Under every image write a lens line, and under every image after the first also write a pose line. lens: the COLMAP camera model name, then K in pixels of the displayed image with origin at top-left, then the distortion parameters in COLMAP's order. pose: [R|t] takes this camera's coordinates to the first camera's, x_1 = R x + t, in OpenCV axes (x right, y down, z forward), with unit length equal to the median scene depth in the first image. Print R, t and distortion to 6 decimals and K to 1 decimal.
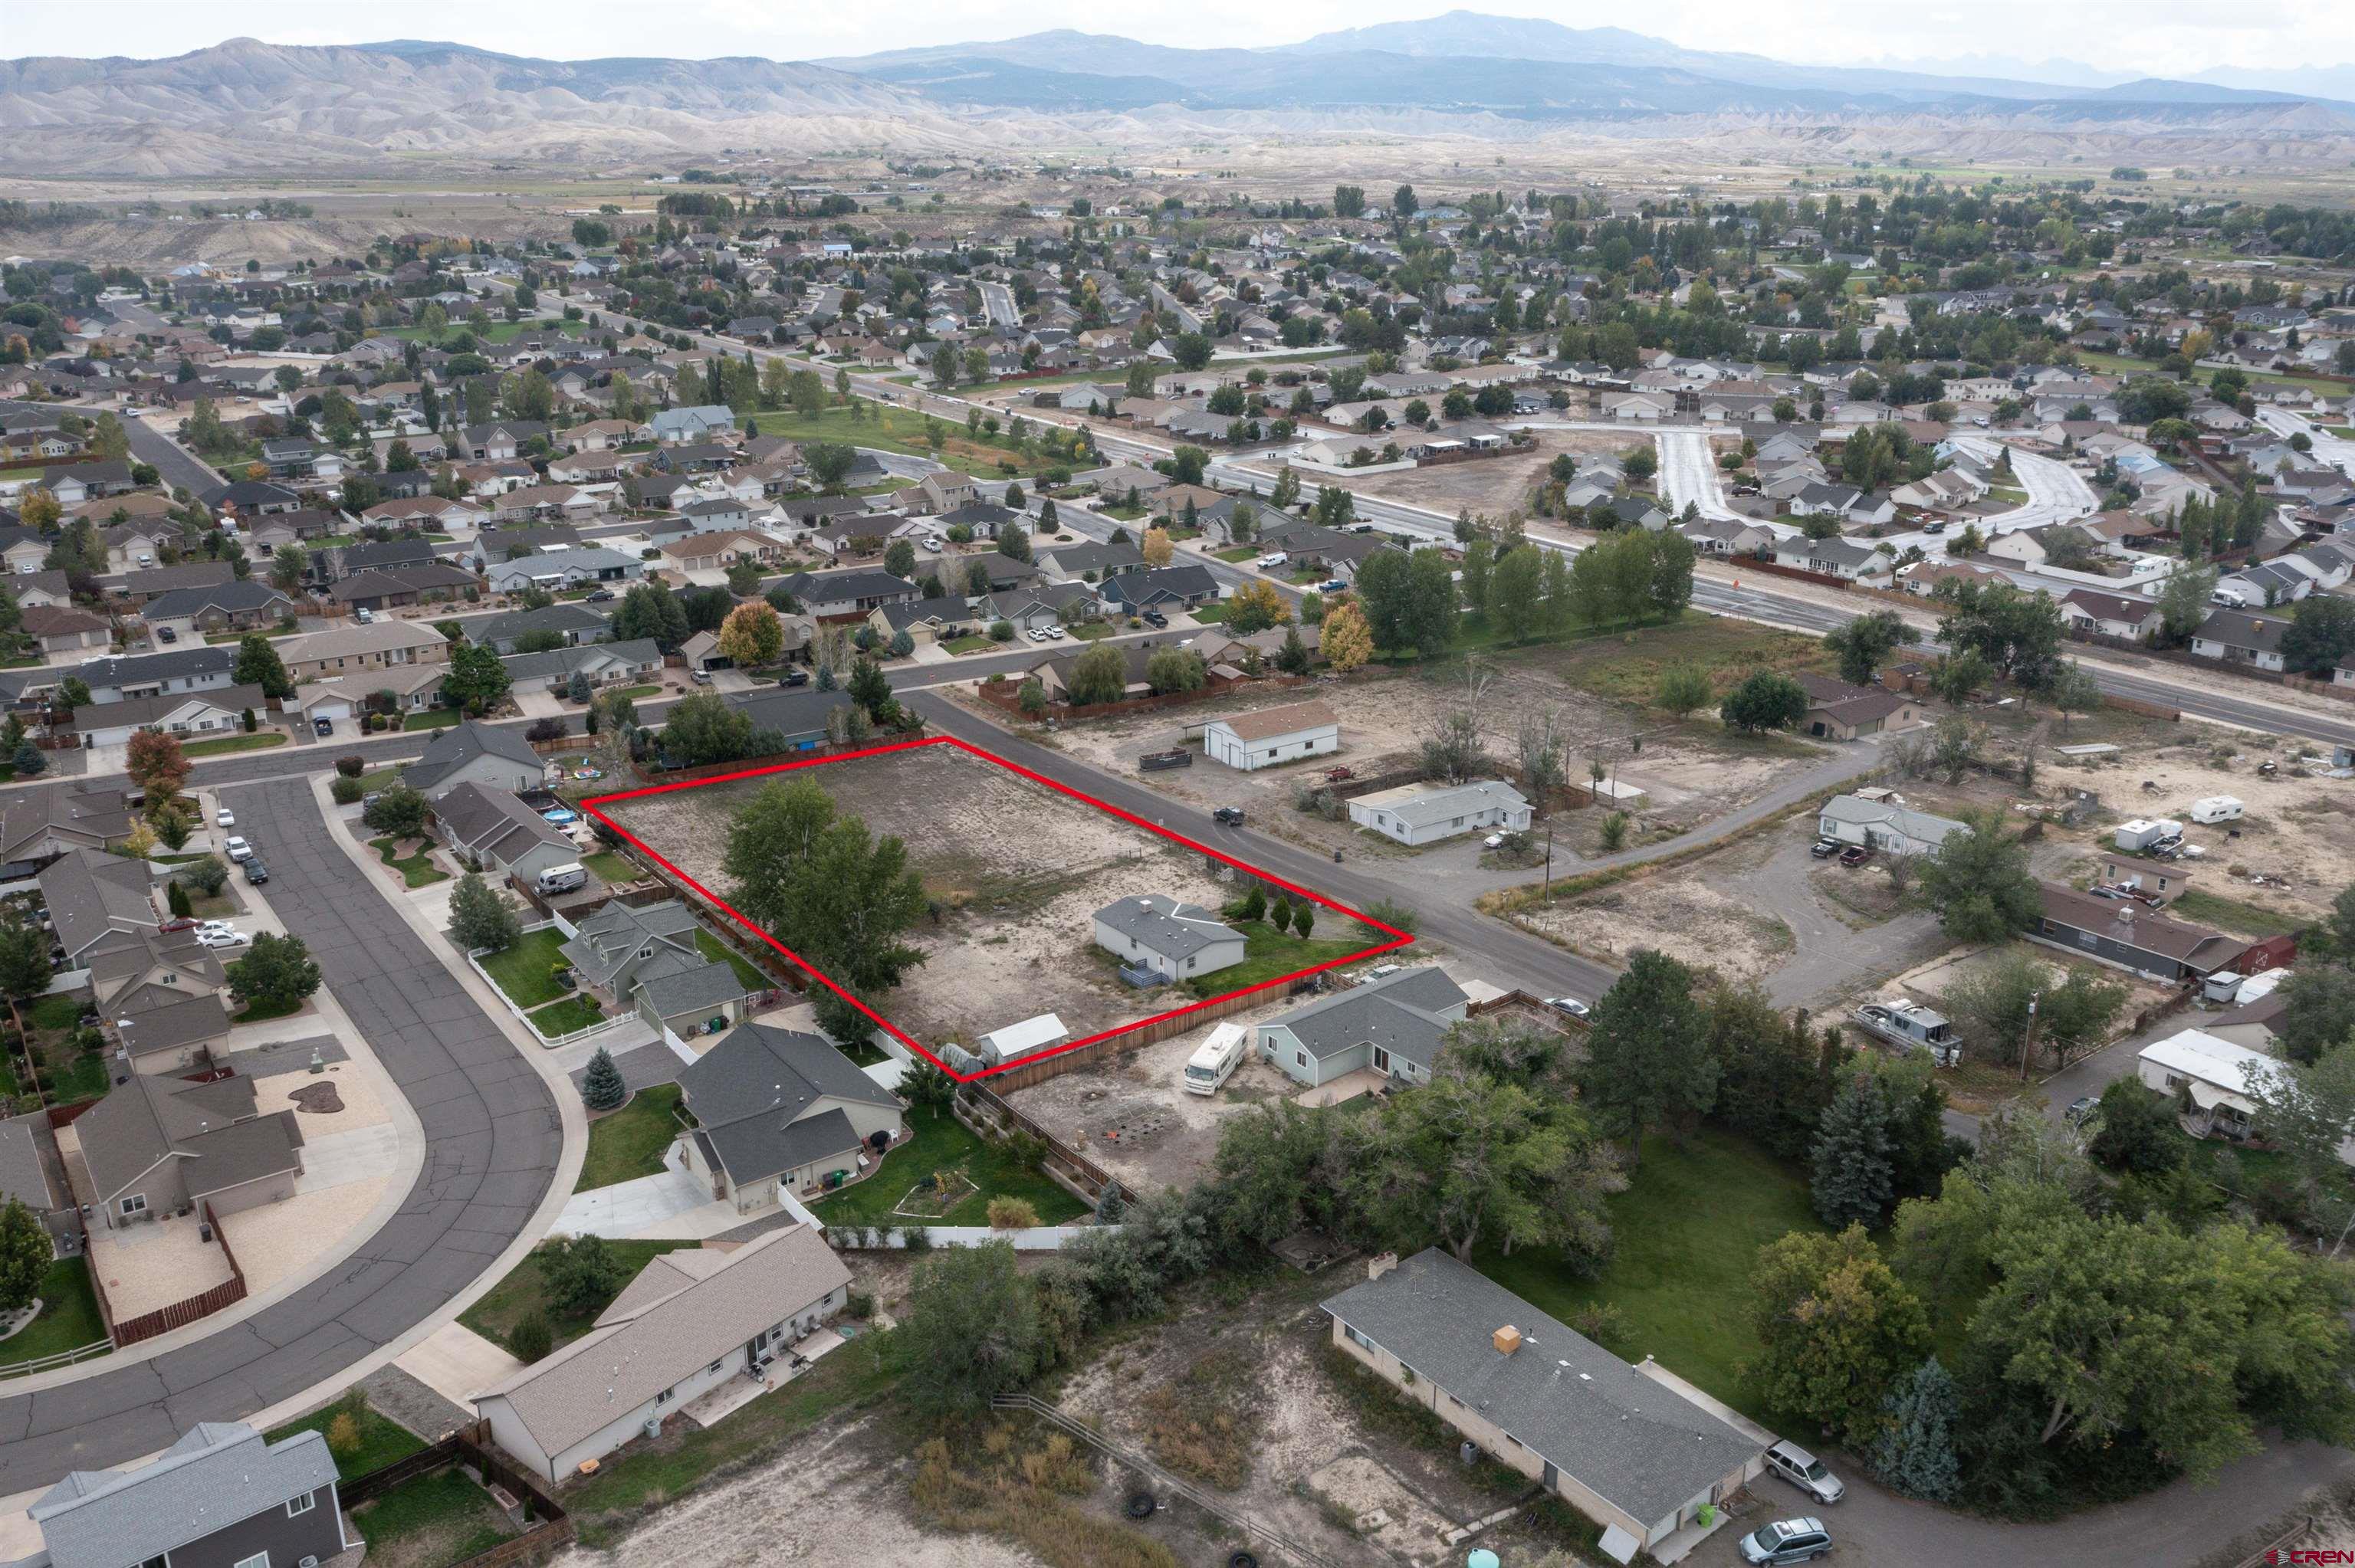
lens RADIAL K [[1869.5, 0, 1186.0], [0, 1869.5, 795.6], [0, 0, 1]] dist [-0.013425, 0.009074]
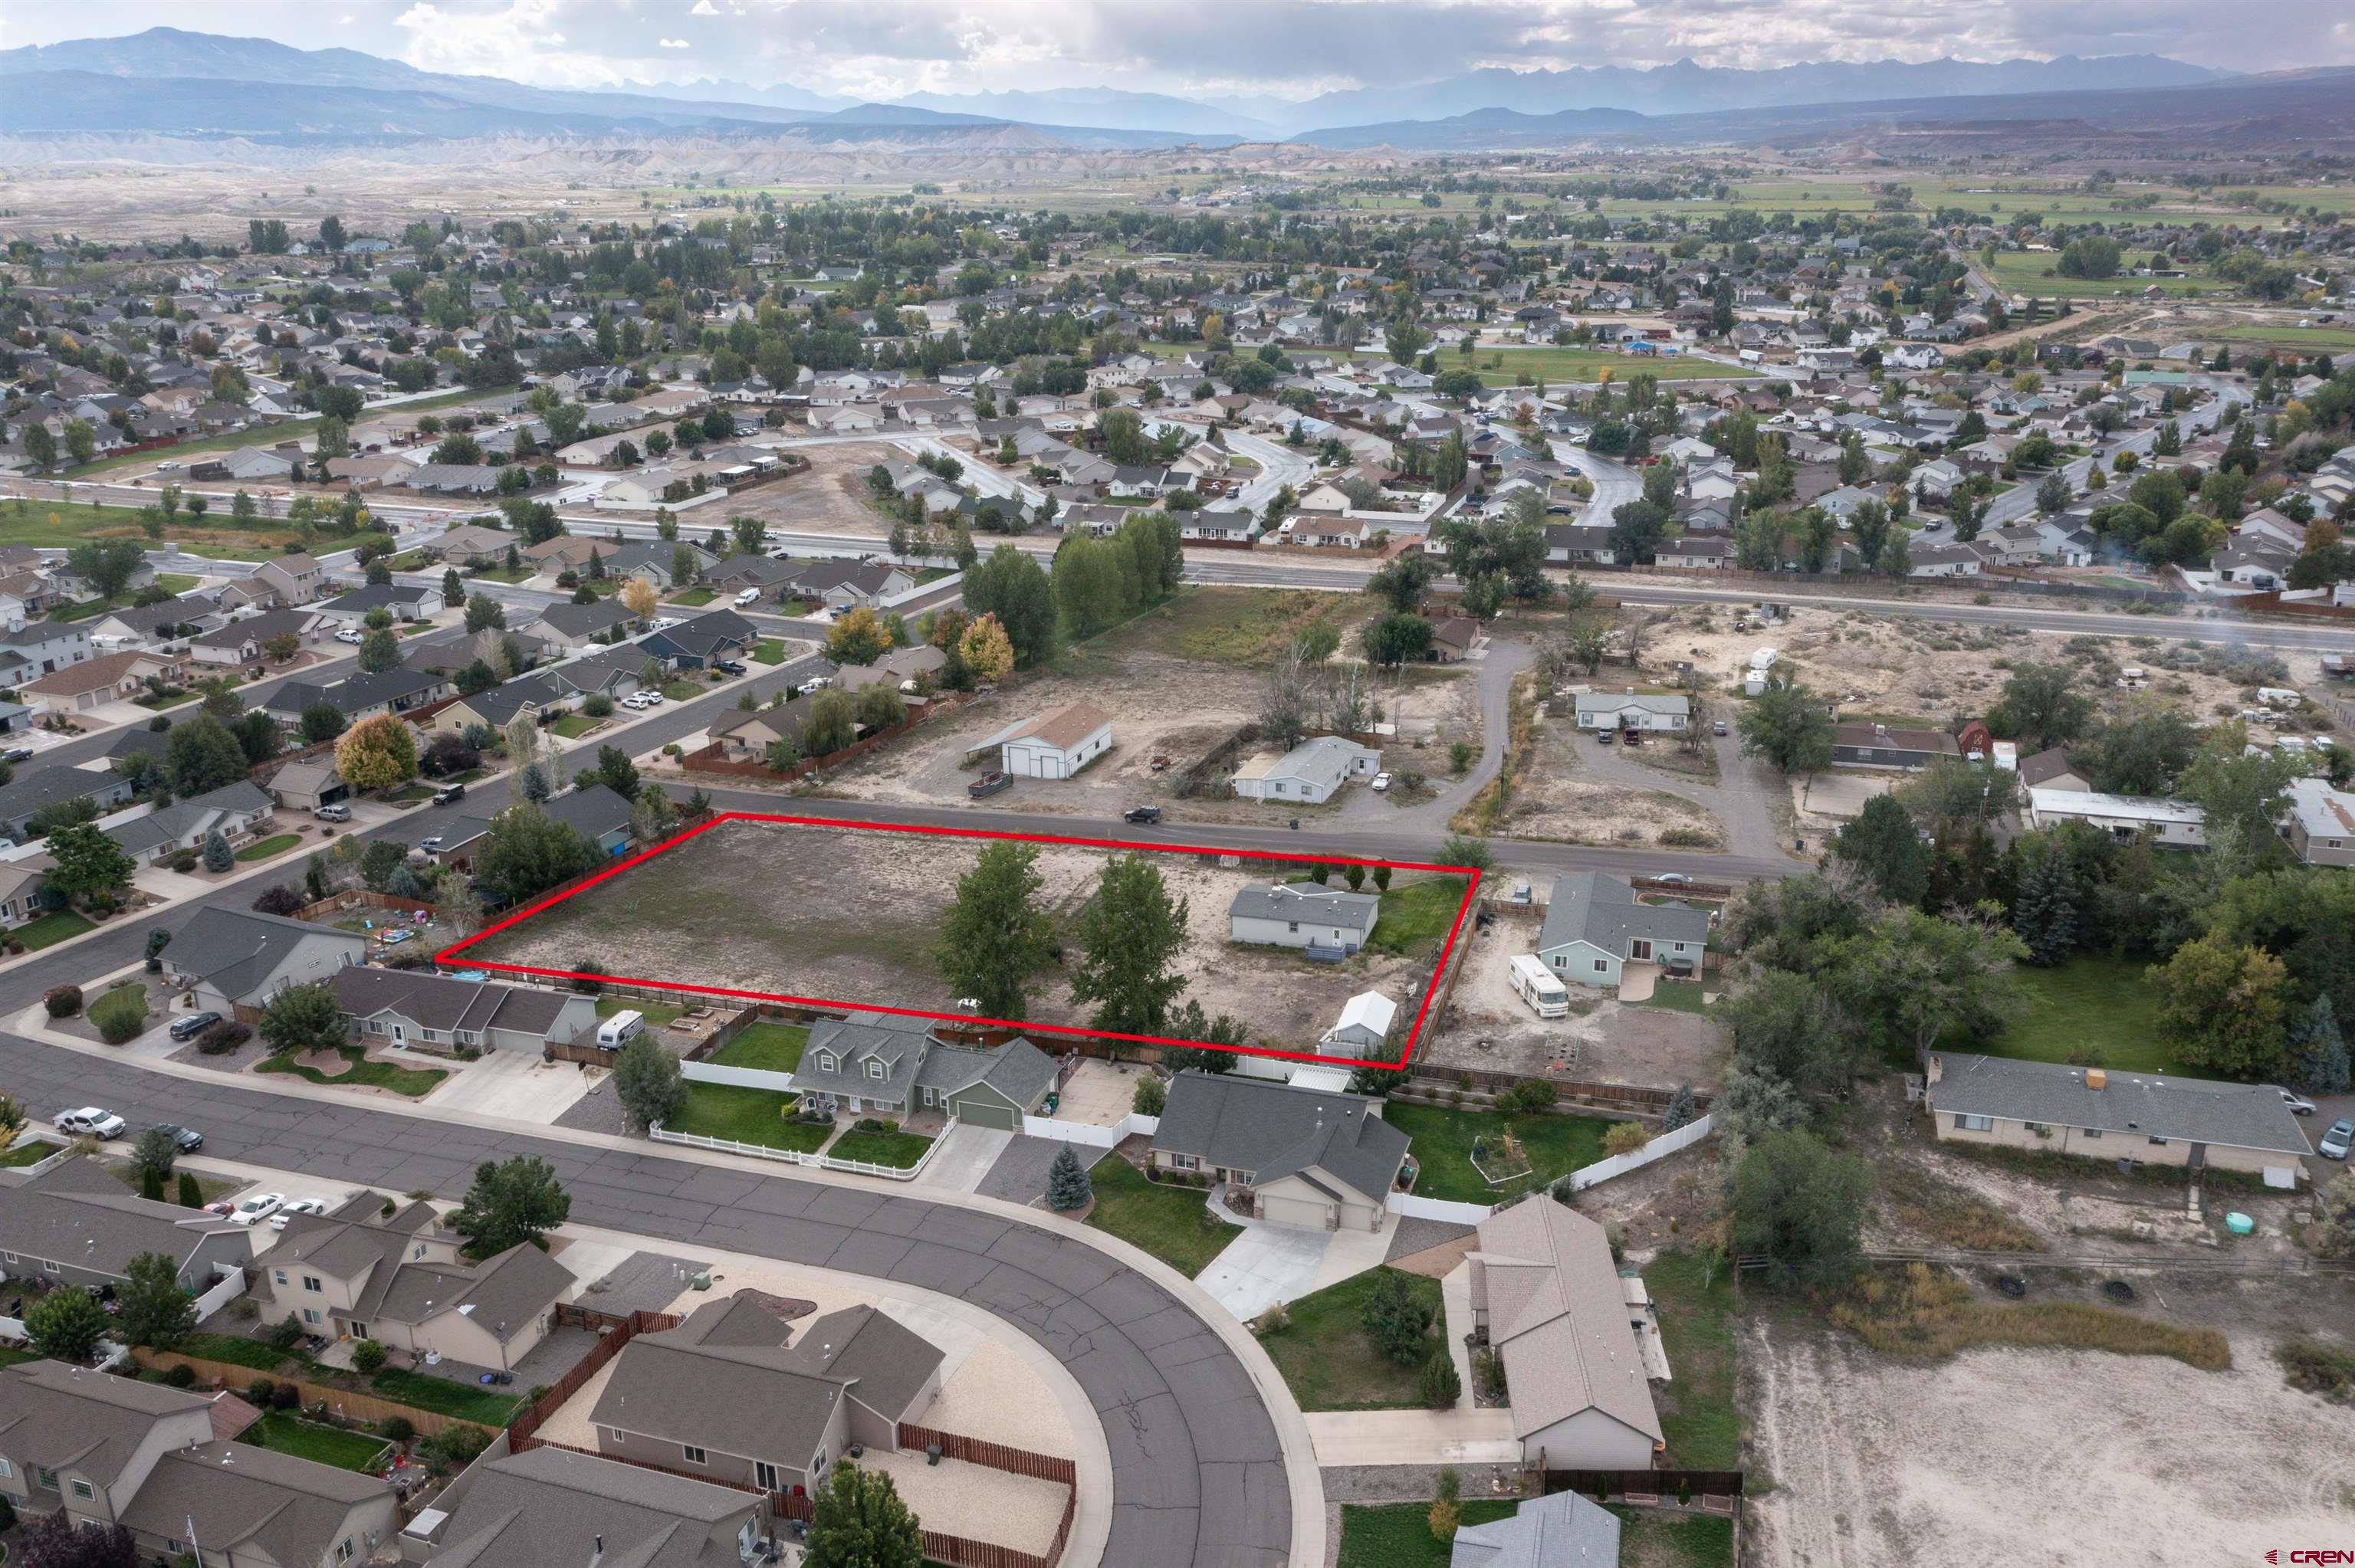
lens RADIAL K [[1869.5, 0, 1177.6], [0, 1869.5, 778.2], [0, 0, 1]] dist [-0.013425, 0.009074]
pose [[0.815948, -0.191953, 0.545328, -0.506427], [0.202691, 0.978380, 0.041110, -0.046389], [-0.541429, 0.076989, 0.837214, 0.126901]]
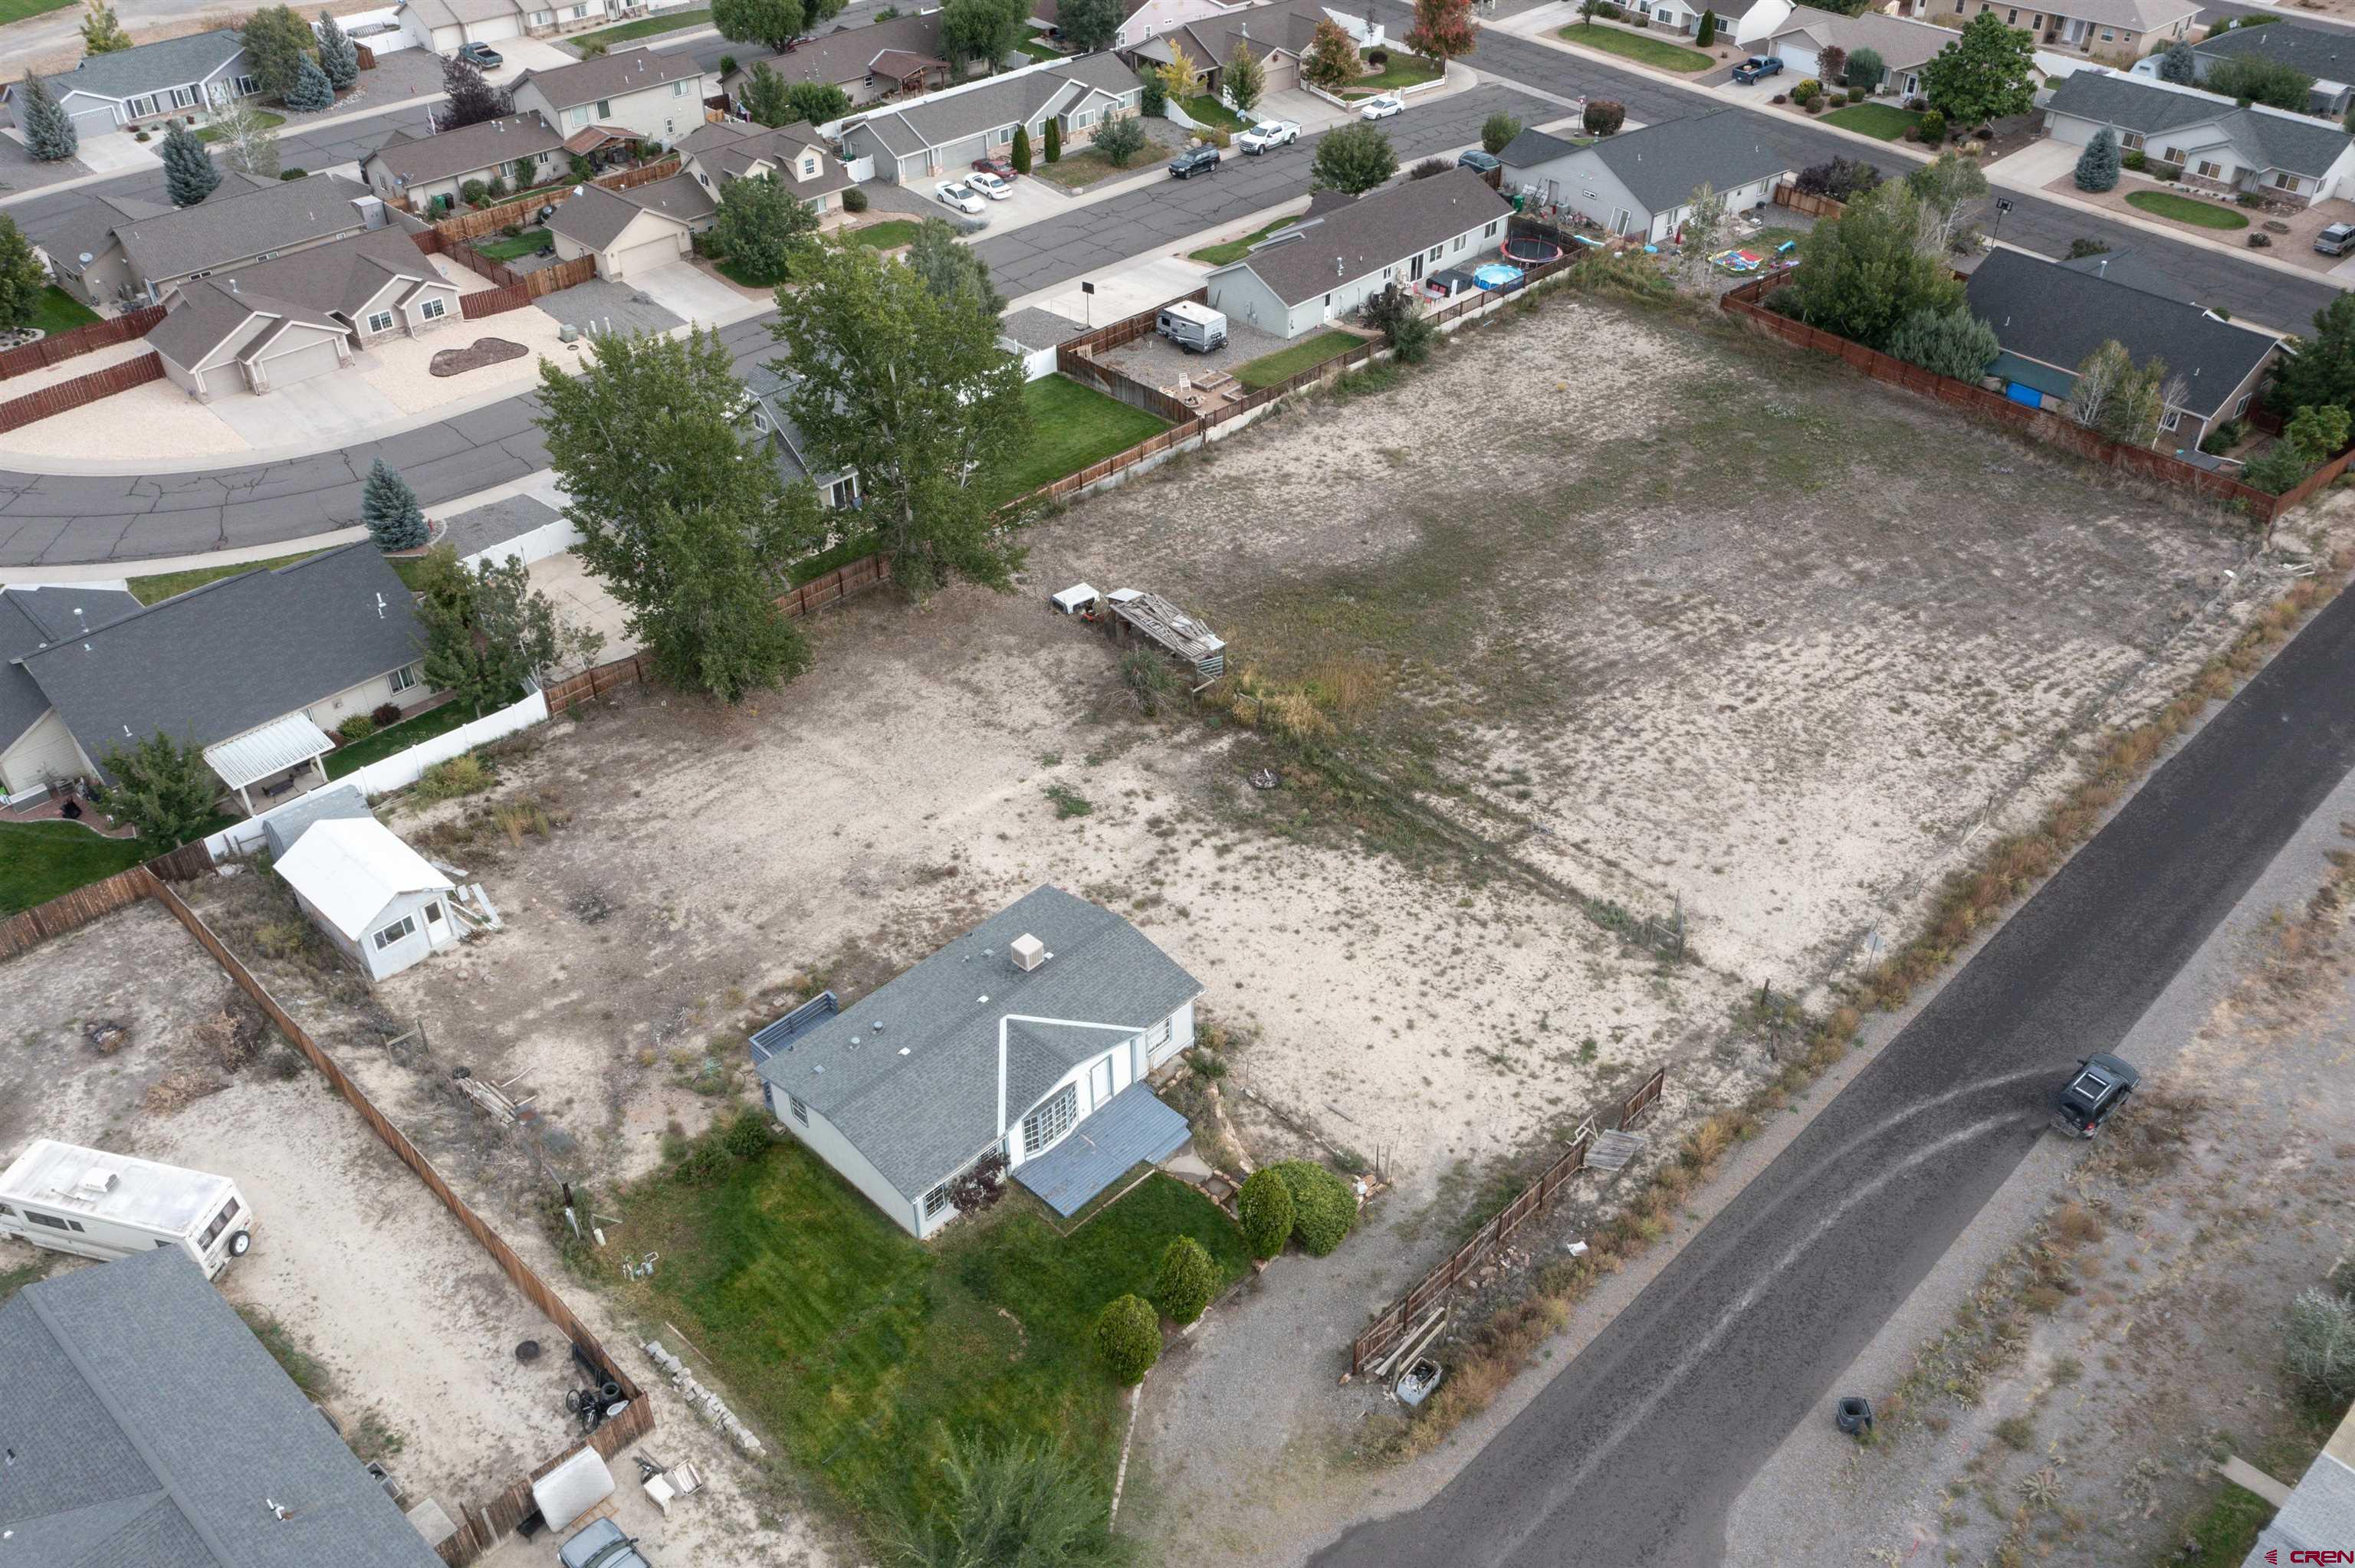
lens RADIAL K [[1869.5, 0, 1176.2], [0, 1869.5, 784.7], [0, 0, 1]] dist [-0.013425, 0.009074]
pose [[0.150916, 0.594746, -0.789621, 0.212164], [-0.316974, 0.785707, 0.531217, -0.143806], [0.936350, 0.170120, 0.307095, 0.741458]]
